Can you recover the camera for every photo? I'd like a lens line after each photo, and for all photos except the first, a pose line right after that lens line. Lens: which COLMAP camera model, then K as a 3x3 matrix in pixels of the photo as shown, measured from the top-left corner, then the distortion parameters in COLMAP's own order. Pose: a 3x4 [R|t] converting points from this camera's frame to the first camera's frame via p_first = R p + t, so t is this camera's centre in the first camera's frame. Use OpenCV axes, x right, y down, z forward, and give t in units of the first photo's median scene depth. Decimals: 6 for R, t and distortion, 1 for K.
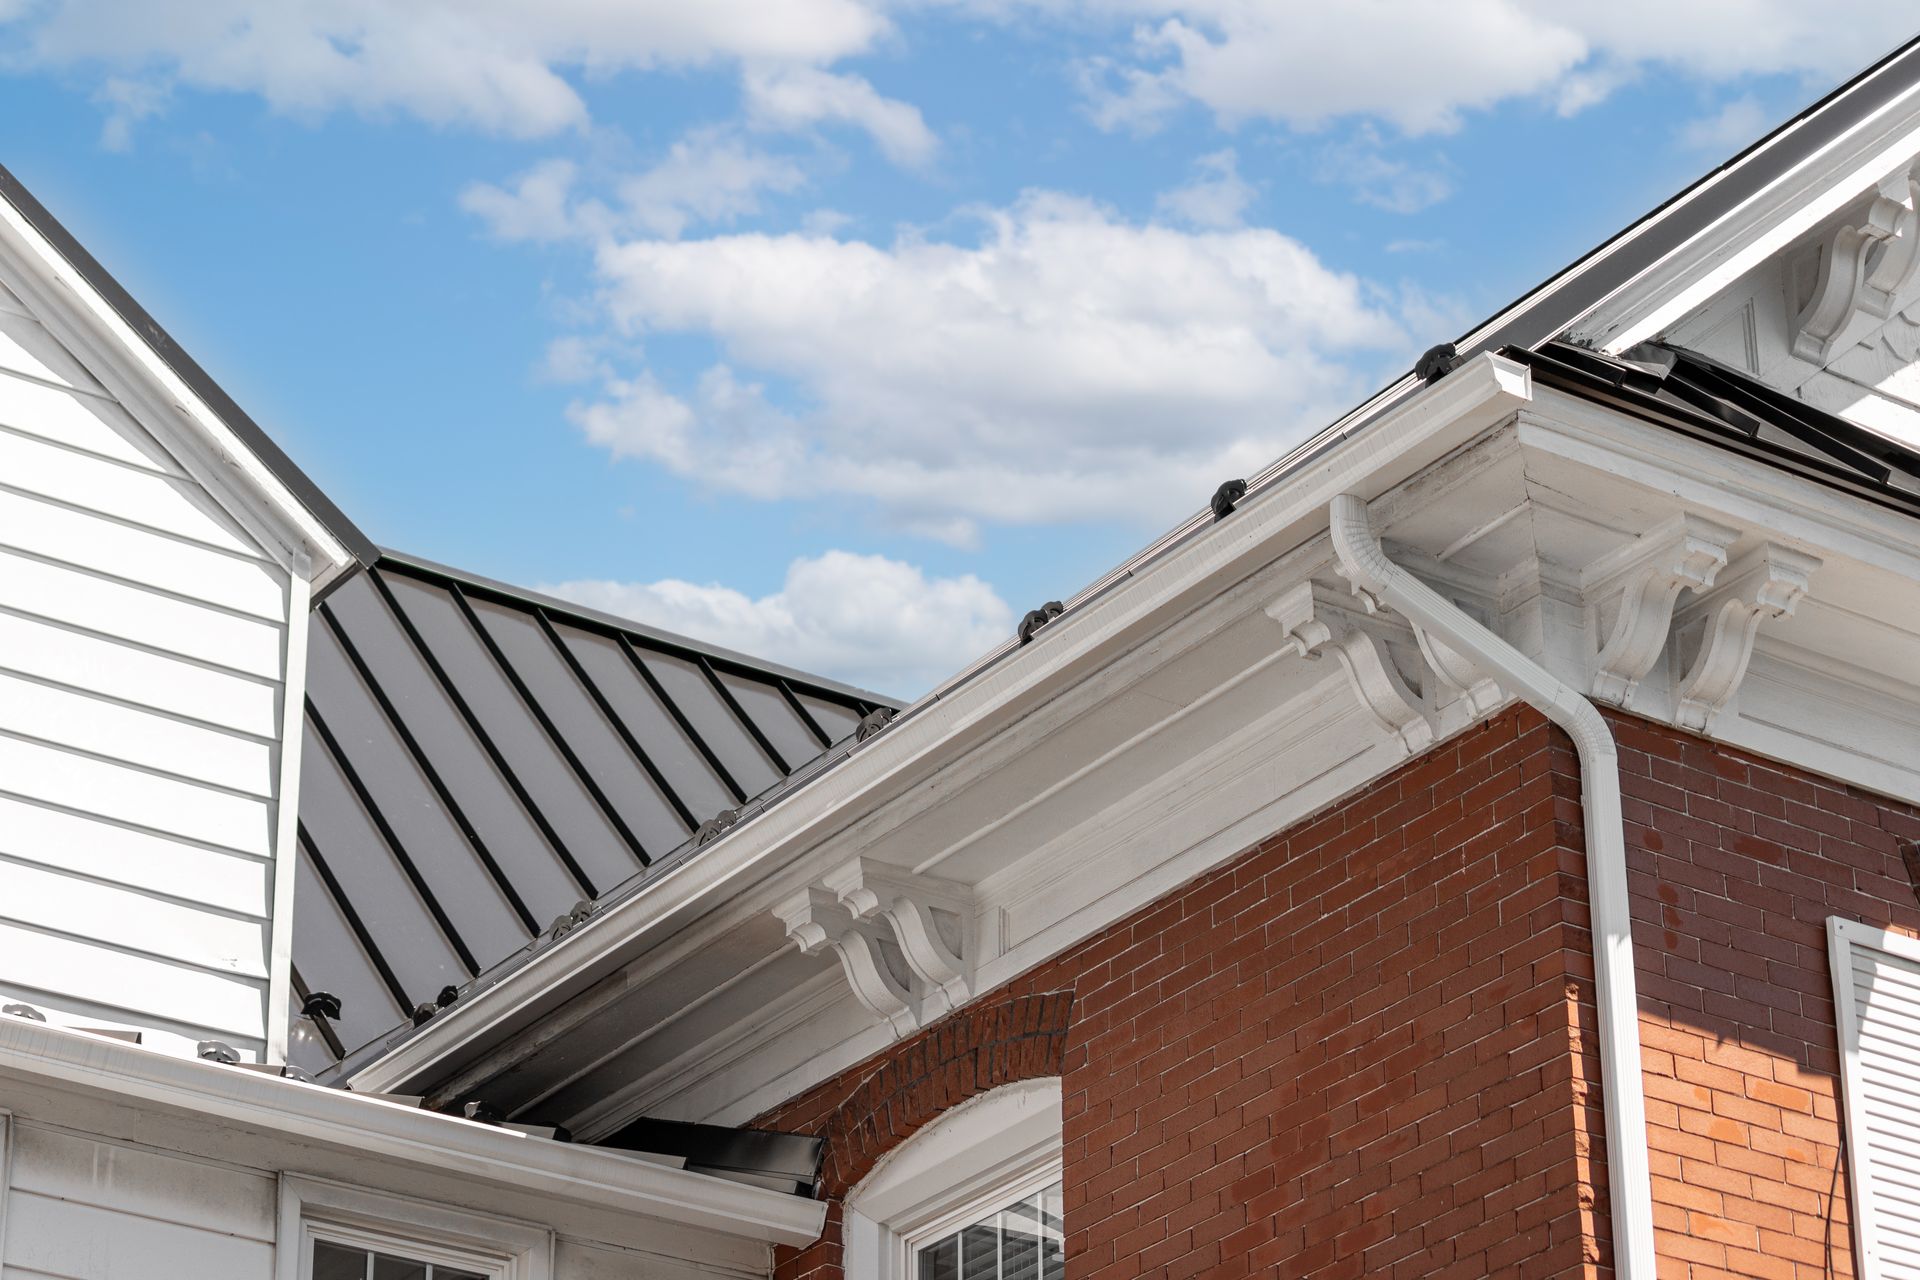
lens RADIAL K [[4841.1, 0, 965.6], [0, 4841.1, 778.0], [0, 0, 1]] dist [-0.025051, 0.004658]
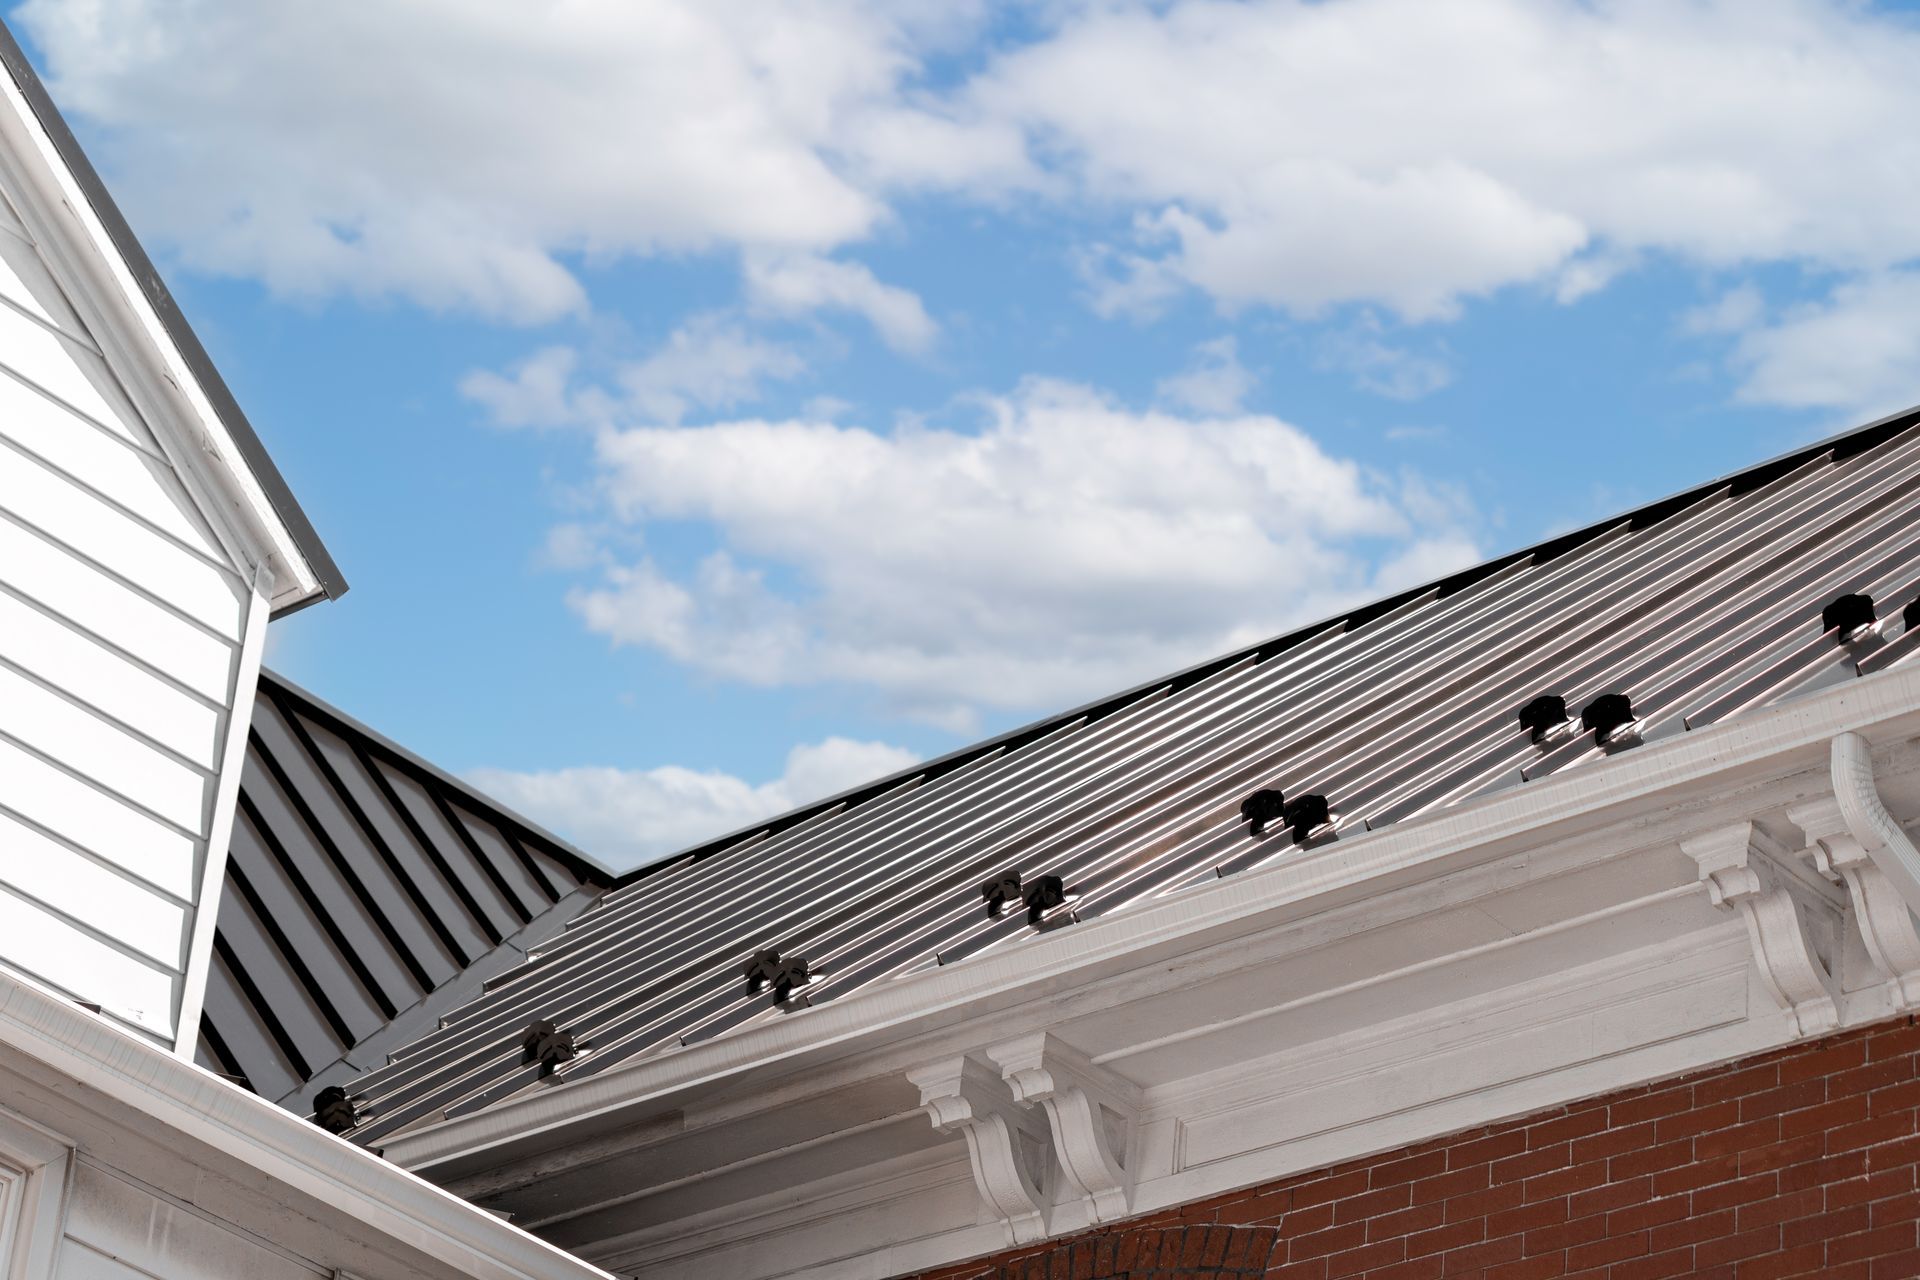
lens RADIAL K [[4841.1, 0, 965.6], [0, 4841.1, 778.0], [0, 0, 1]] dist [-0.025051, 0.004658]
pose [[0.963473, 0.196641, 0.181802, -0.217120], [-0.186103, 0.979779, -0.073482, 0.040687], [-0.192575, 0.036964, 0.980586, 0.154569]]
